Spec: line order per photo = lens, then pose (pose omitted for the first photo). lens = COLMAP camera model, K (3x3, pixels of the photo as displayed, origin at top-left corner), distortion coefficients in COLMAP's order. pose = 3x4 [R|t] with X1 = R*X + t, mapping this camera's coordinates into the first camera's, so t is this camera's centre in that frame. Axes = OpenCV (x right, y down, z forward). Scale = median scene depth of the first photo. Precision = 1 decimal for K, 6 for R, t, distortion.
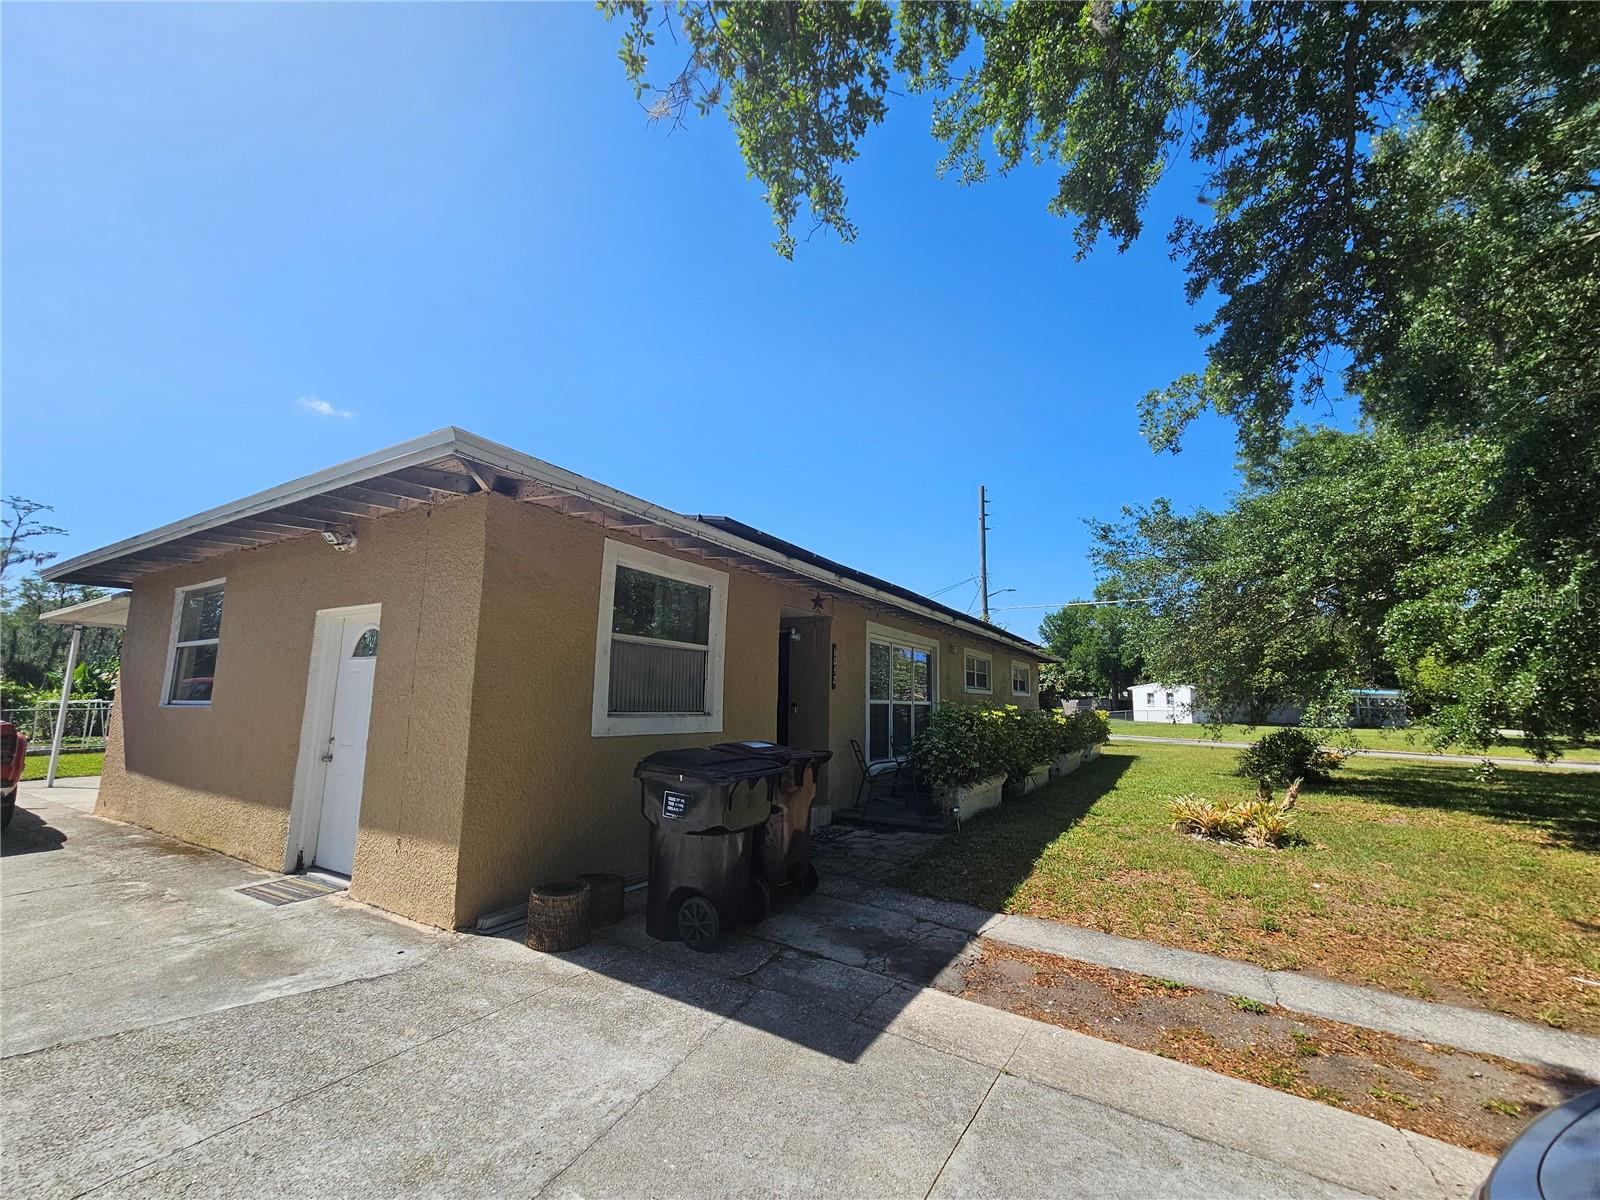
lens RADIAL K [[655.1, 0, 799.6], [0, 655.1, 600.8], [0, 0, 1]] dist [0.003260, 0.000818]
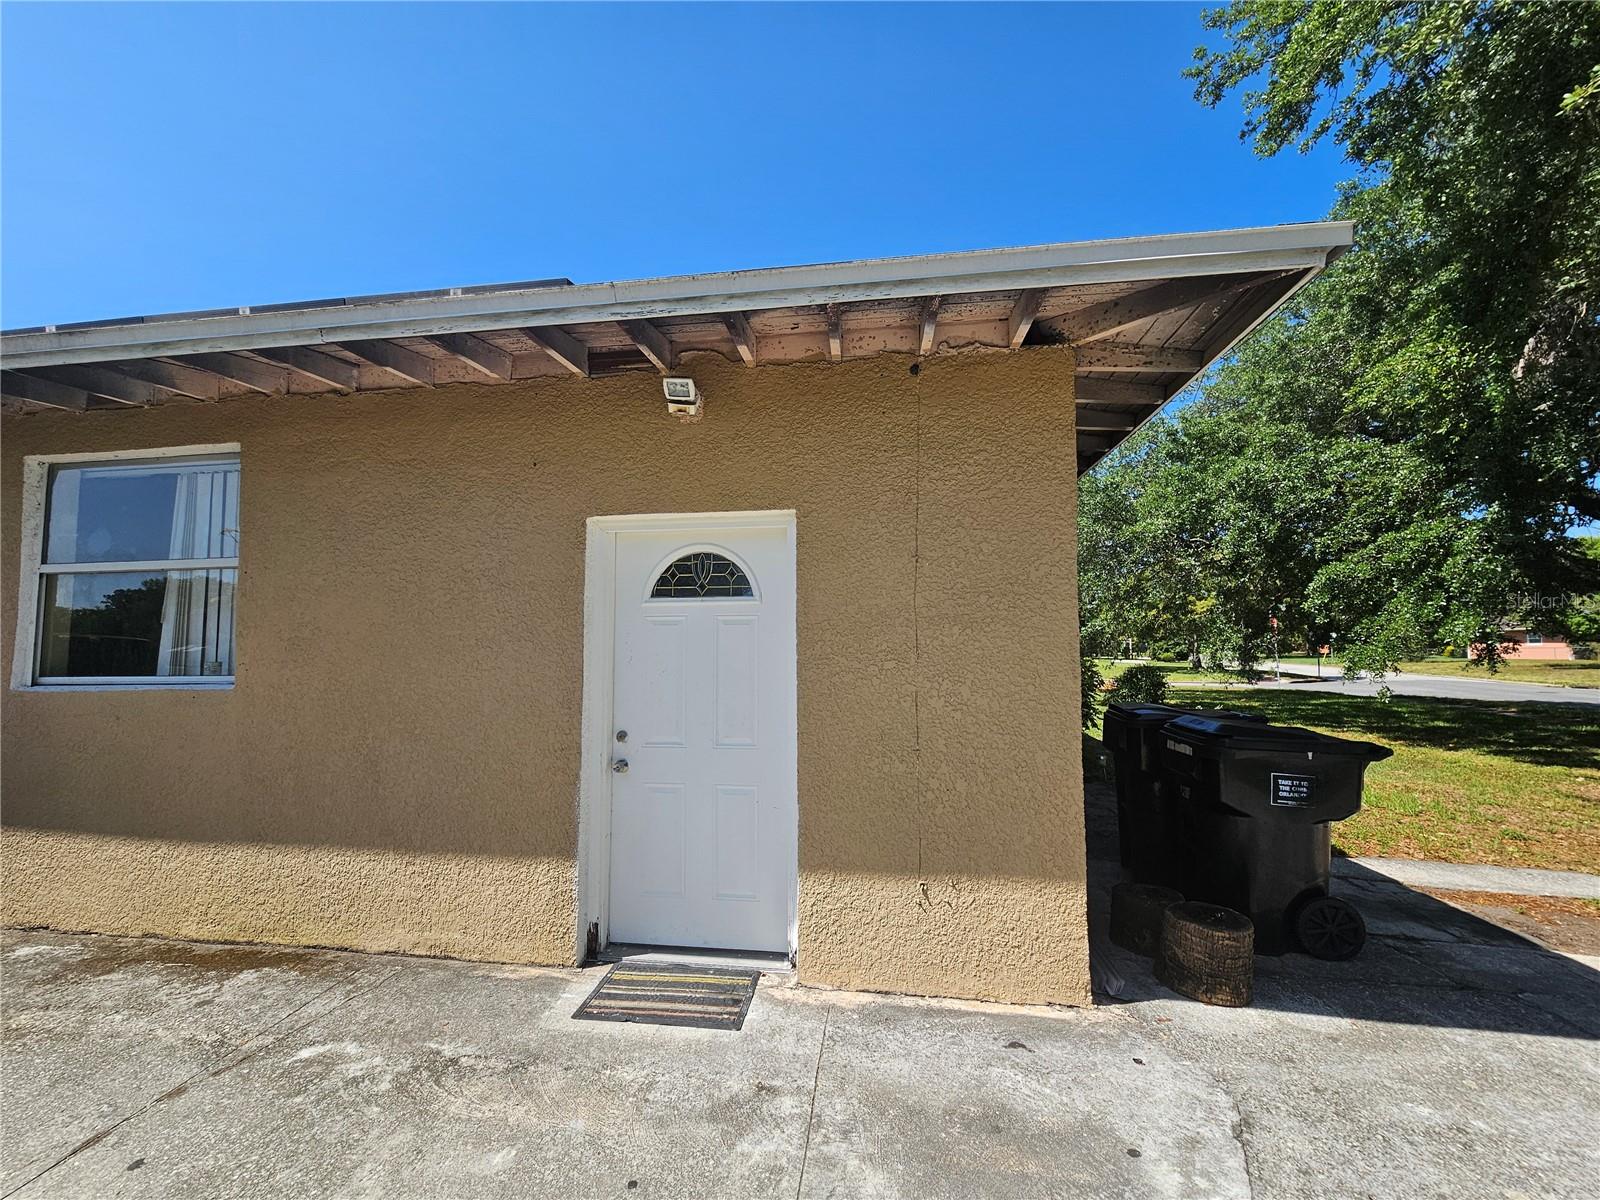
lens RADIAL K [[655.1, 0, 798.5], [0, 655.1, 604.0], [0, 0, 1]] dist [0.003260, 0.000818]
pose [[0.919690, 0.006427, 0.392593, -1.040166], [-0.040544, 0.996076, 0.078673, 0.050131], [-0.390547, -0.088272, 0.916341, 0.521304]]
